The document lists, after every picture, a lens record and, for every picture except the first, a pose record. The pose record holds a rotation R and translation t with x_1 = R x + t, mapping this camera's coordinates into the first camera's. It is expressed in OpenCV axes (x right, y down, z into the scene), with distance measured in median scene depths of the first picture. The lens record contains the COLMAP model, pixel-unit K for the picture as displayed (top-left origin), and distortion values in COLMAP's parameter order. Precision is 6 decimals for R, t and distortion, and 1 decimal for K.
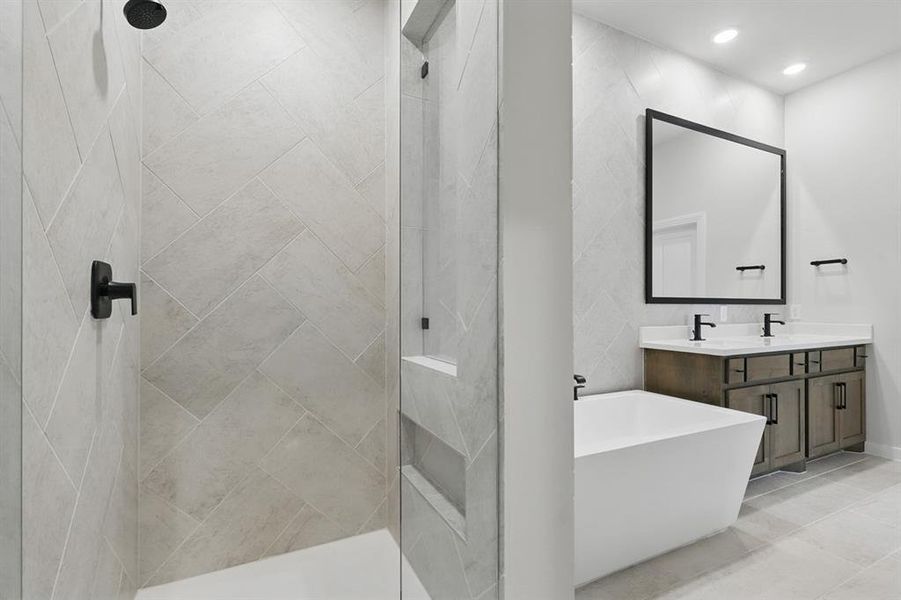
lens RADIAL K [[409.8, 0, 450.9], [0, 409.8, 305.5], [0, 0, 1]] dist [-0.005069, -0.000330]
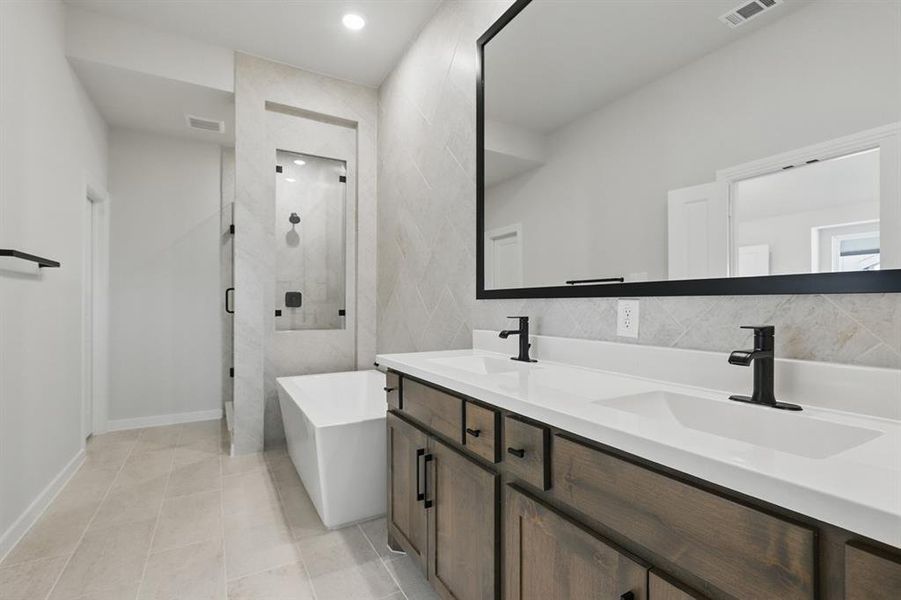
lens RADIAL K [[414.9, 0, 450.0], [0, 414.9, 304.3], [0, 0, 1]] dist [-0.001542, 0.000312]
pose [[0.068746, -0.001636, -0.997633, 1.284883], [0.002553, 0.999996, -0.001464, 0.005872], [0.997631, -0.002446, 0.068750, 0.927964]]
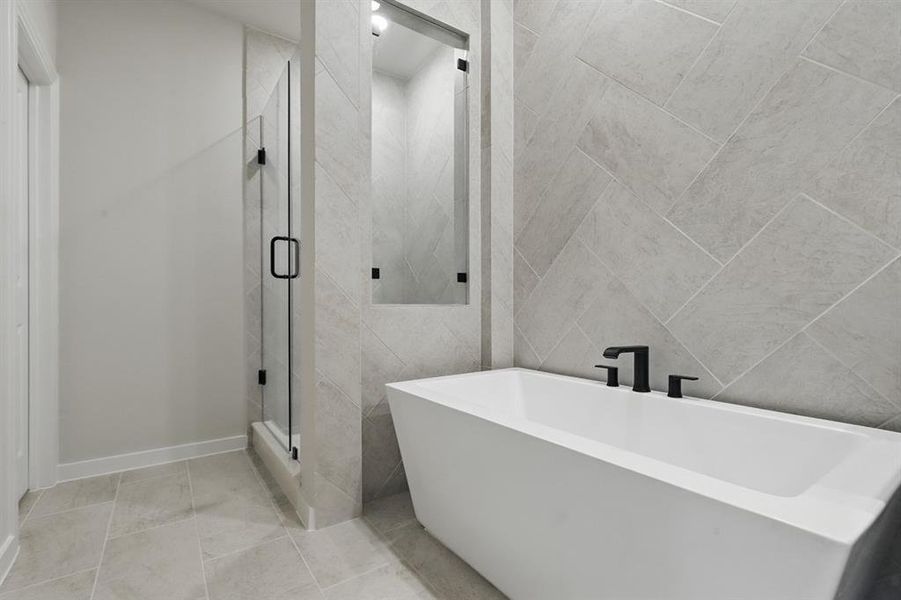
lens RADIAL K [[409.8, 0, 450.9], [0, 409.8, 305.5], [0, 0, 1]] dist [-0.005069, -0.000330]
pose [[0.164337, -0.004413, -0.986394, 0.753614], [0.008035, 0.999963, -0.003135, 0.087007], [0.986372, -0.007410, 0.164366, 0.523055]]
